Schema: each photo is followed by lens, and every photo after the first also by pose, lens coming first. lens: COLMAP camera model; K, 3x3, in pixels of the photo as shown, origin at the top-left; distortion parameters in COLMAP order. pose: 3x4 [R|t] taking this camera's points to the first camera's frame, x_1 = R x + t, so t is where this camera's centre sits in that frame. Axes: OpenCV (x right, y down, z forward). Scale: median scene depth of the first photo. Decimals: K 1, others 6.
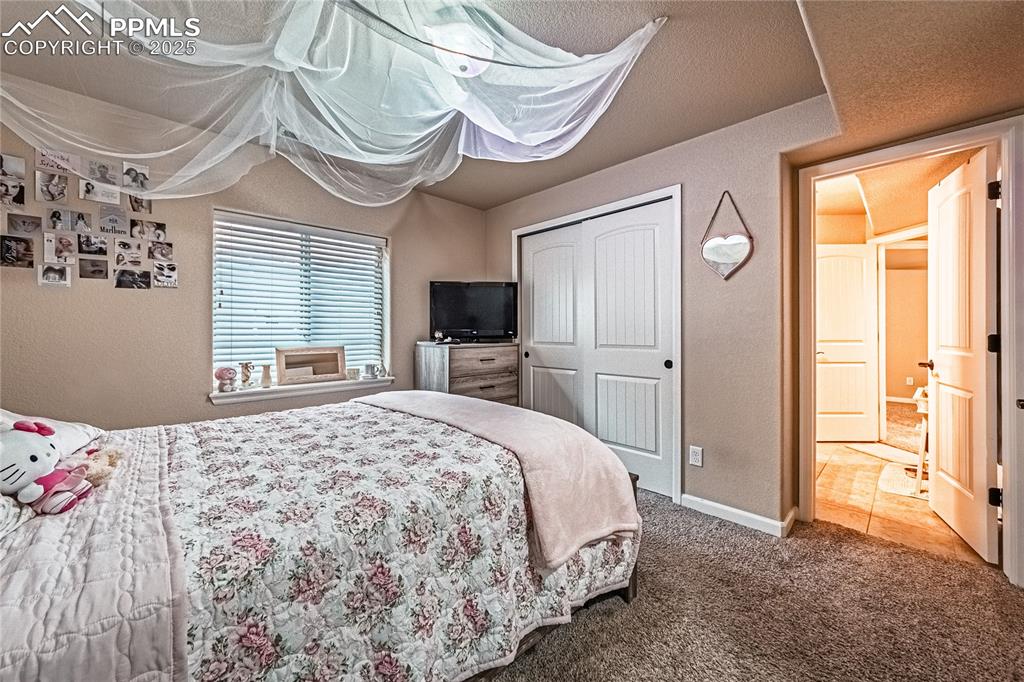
lens RADIAL K [[377.4, 0, 512.9], [0, 377.4, 332.2], [0, 0, 1]] dist [0.000961, 0.001249]
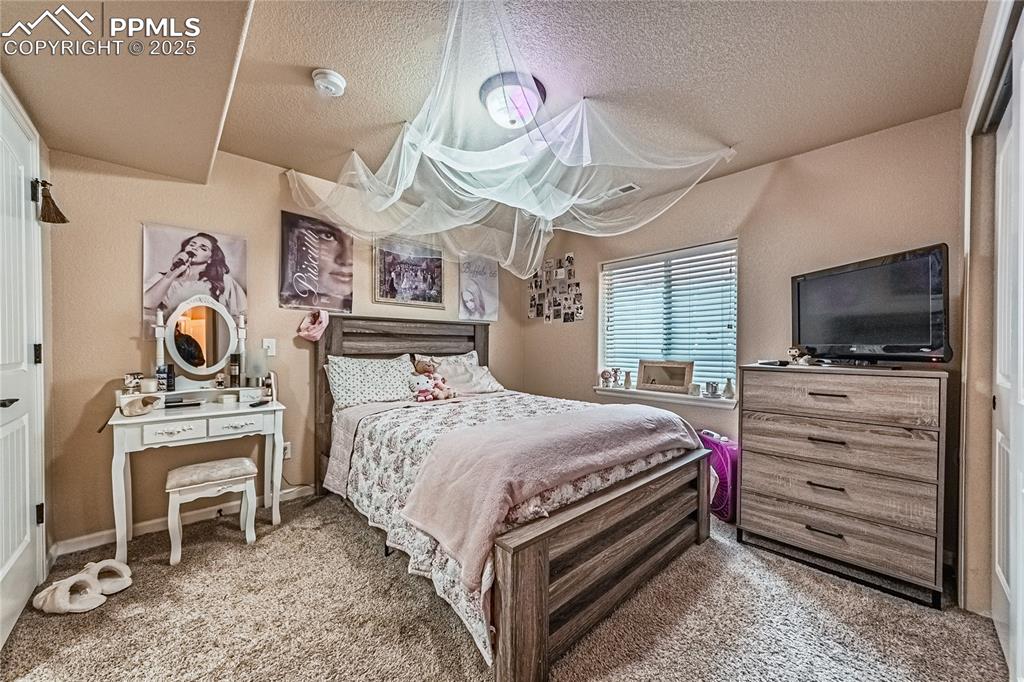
lens RADIAL K [[377.4, 0, 519.6], [0, 377.4, 350.6], [0, 0, 1]] dist [0.000961, 0.001249]
pose [[-0.010399, 0.015137, -0.999831, 0.787642], [-0.007941, 0.999853, 0.015220, -0.003967], [0.999914, 0.008098, -0.010277, 0.756666]]
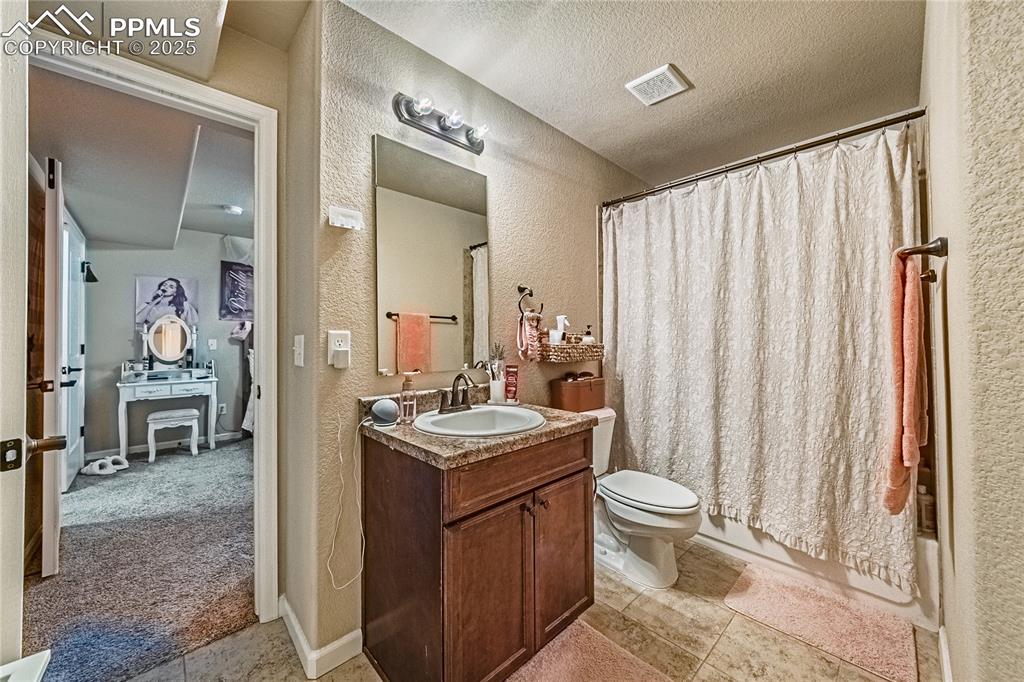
lens RADIAL K [[377.4, 0, 506.6], [0, 377.4, 333.8], [0, 0, 1]] dist [0.000961, 0.001249]
pose [[-0.007208, -0.016931, -0.999831, 1.420406], [0.008627, 0.999818, -0.016993, -0.000521], [0.999937, -0.008748, -0.007061, 1.369736]]
